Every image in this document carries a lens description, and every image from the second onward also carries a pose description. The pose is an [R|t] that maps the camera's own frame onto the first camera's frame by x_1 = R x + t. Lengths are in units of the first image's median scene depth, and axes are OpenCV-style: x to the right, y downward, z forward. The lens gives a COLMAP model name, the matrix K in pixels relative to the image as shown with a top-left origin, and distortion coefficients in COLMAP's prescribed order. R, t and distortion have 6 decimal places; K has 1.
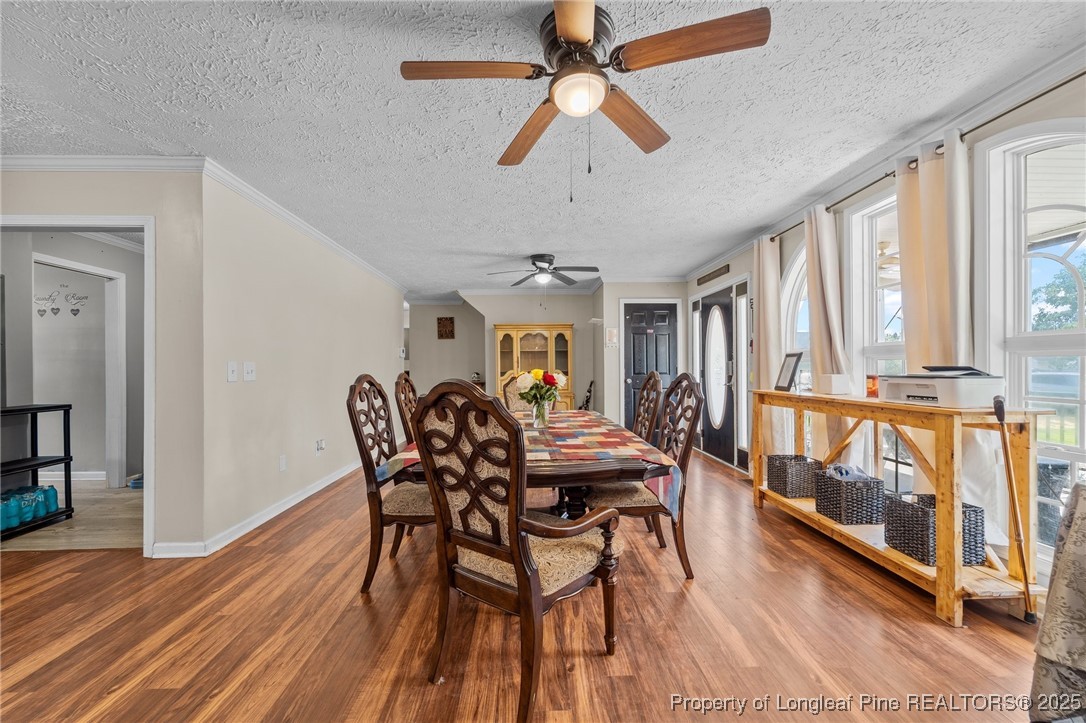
lens RADIAL K [[447.8, 0, 540.9], [0, 447.8, 369.2], [0, 0, 1]] dist [0.003576, -0.002153]
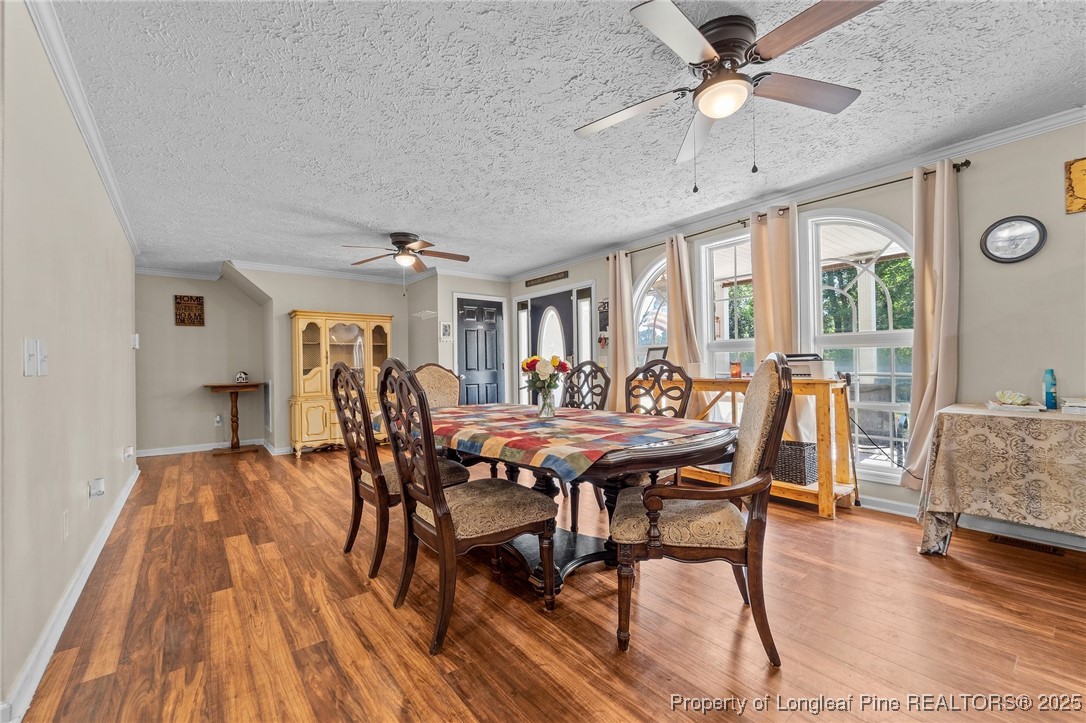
lens RADIAL K [[447.8, 0, 544.4], [0, 447.8, 363.4], [0, 0, 1]] dist [0.003576, -0.002153]
pose [[0.798882, -0.001251, 0.601486, -0.316196], [0.011839, 0.999837, -0.013646, 0.015936], [-0.601371, 0.018023, 0.798767, 0.133858]]
